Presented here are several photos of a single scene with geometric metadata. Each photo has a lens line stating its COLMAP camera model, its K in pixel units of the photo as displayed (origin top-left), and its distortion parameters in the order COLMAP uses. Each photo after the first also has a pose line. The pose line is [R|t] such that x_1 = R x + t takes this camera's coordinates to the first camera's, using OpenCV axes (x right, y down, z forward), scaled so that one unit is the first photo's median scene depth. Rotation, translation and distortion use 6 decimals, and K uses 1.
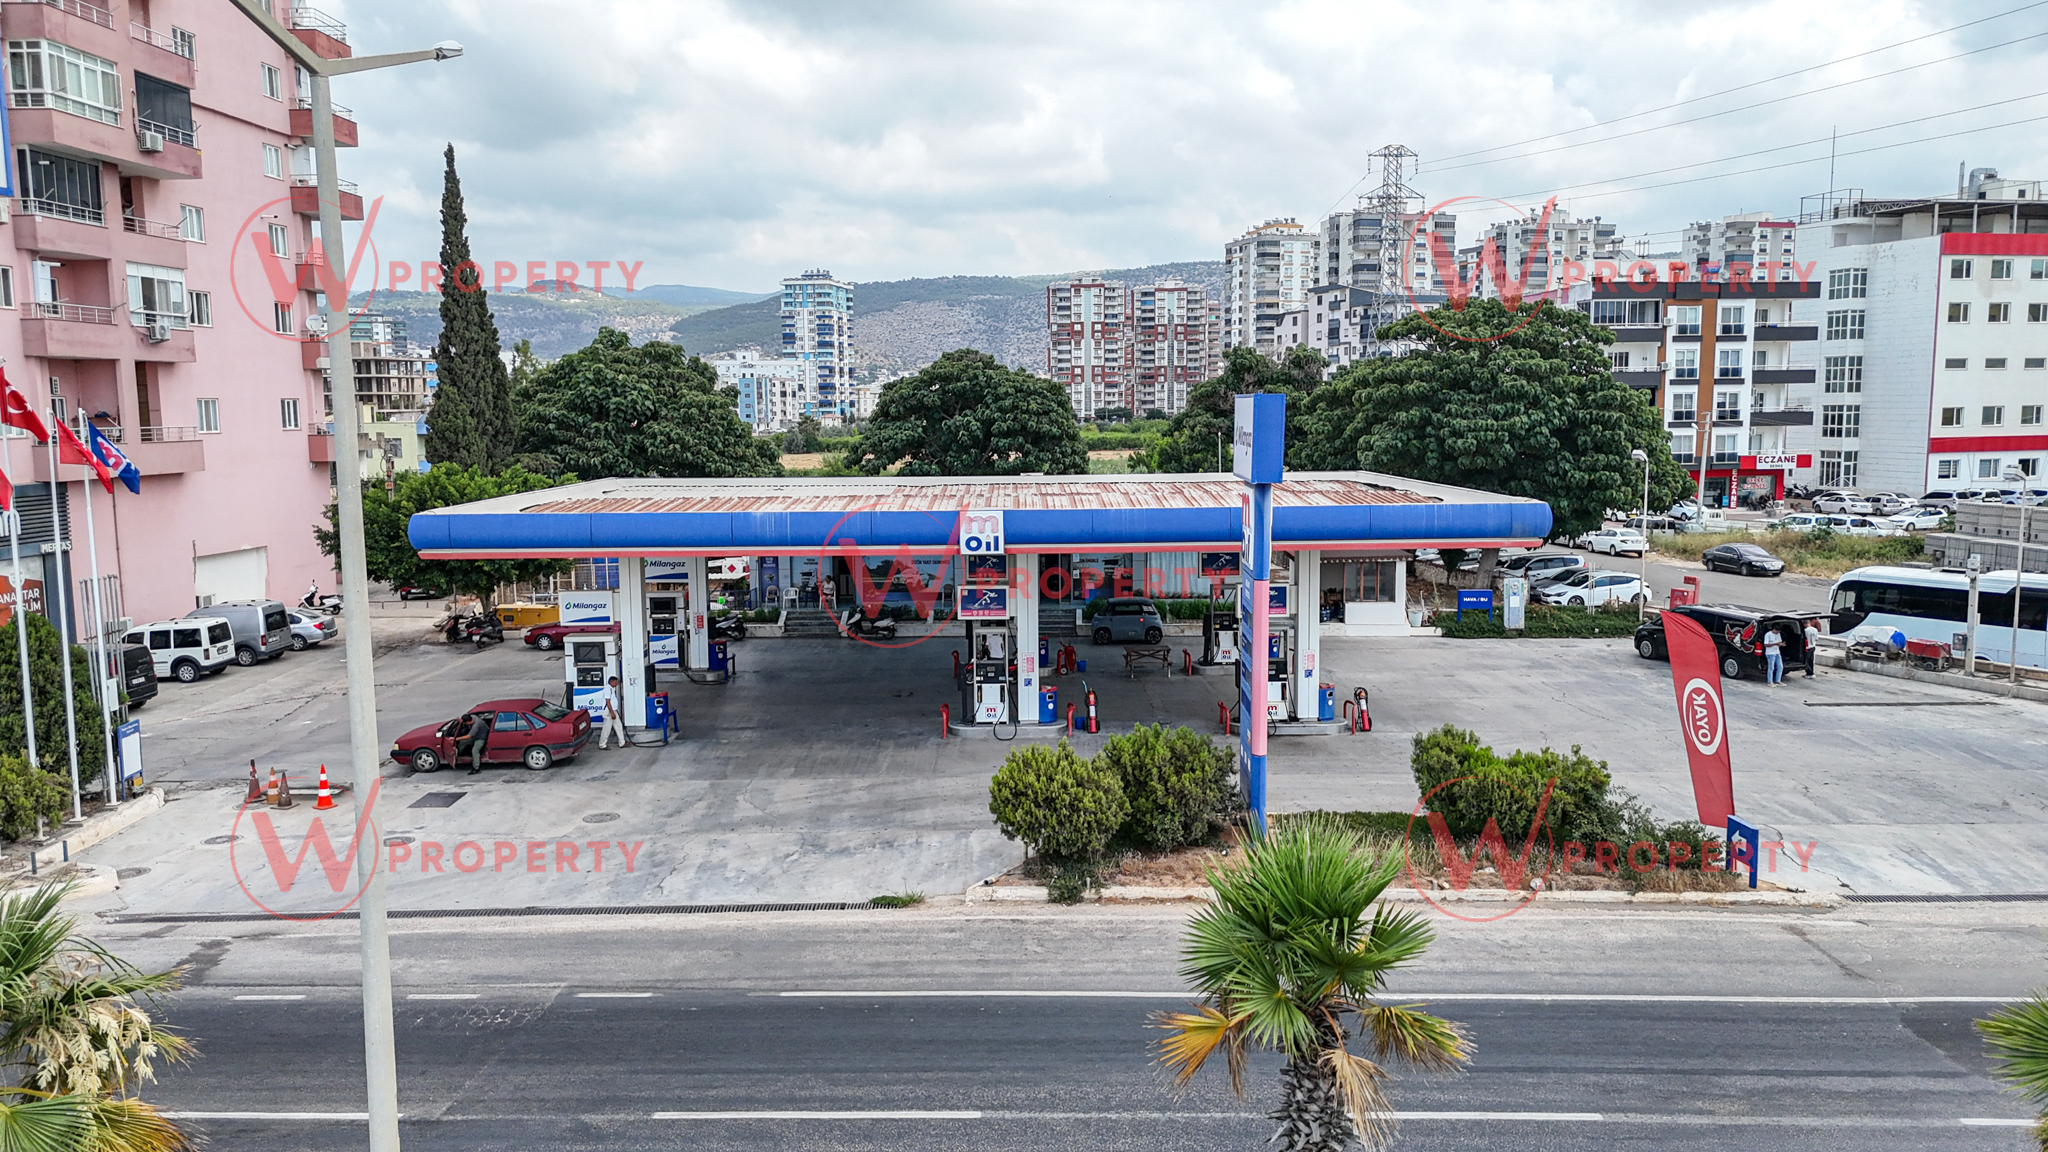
lens RADIAL K [[1507.7, 0, 1024.0], [0, 1507.7, 576.0], [0, 0, 1]] dist [0.048477, -0.001740]
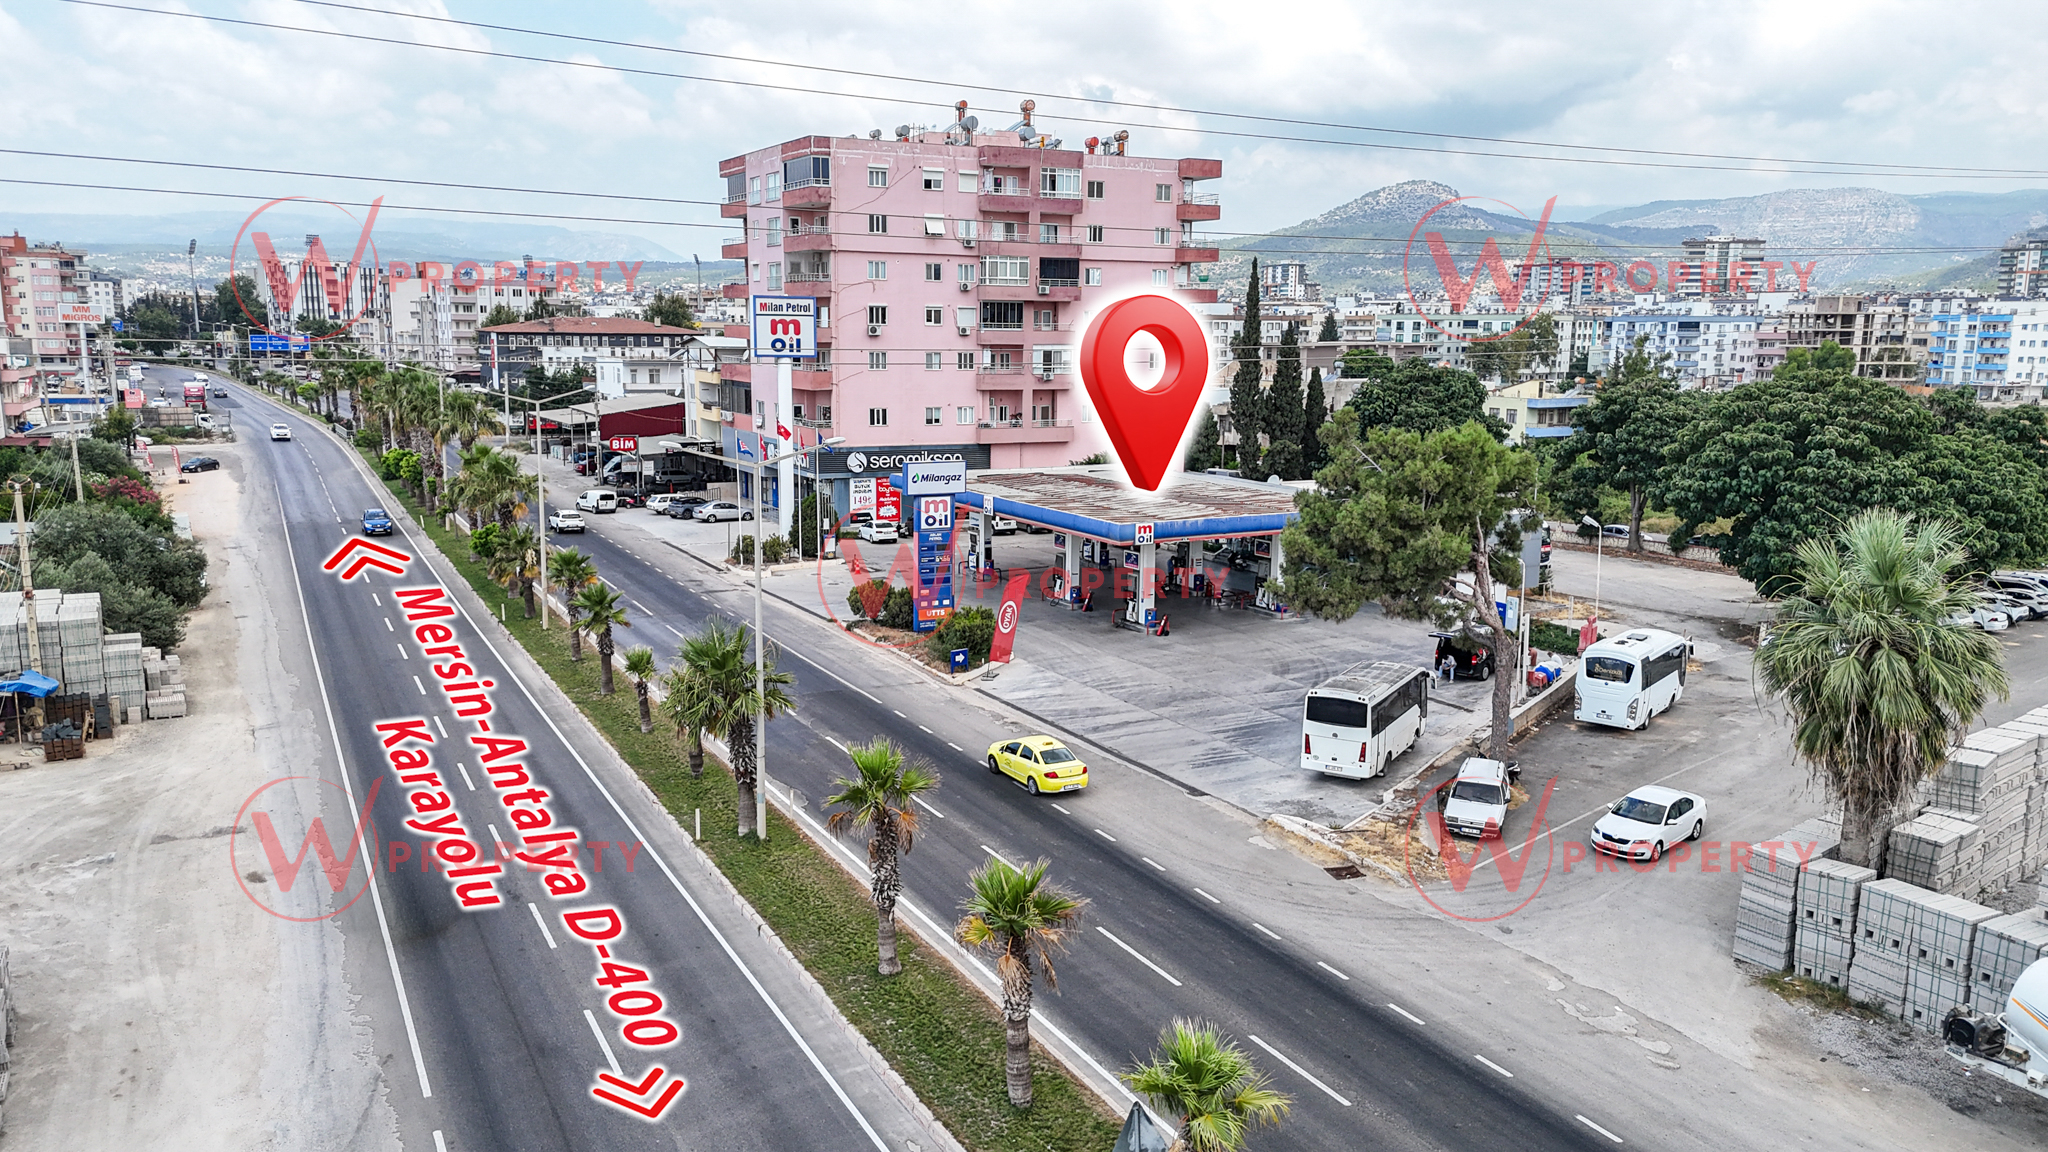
lens RADIAL K [[1494.6, 0, 1024.0], [0, 1494.6, 576.0], [0, 0, 1]] dist [0.081503, -0.092457]
pose [[0.498602, 0.161683, -0.851619, 1.280501], [-0.115466, 0.986084, 0.119609, -0.132789], [0.859106, 0.038696, 0.510332, -0.089528]]
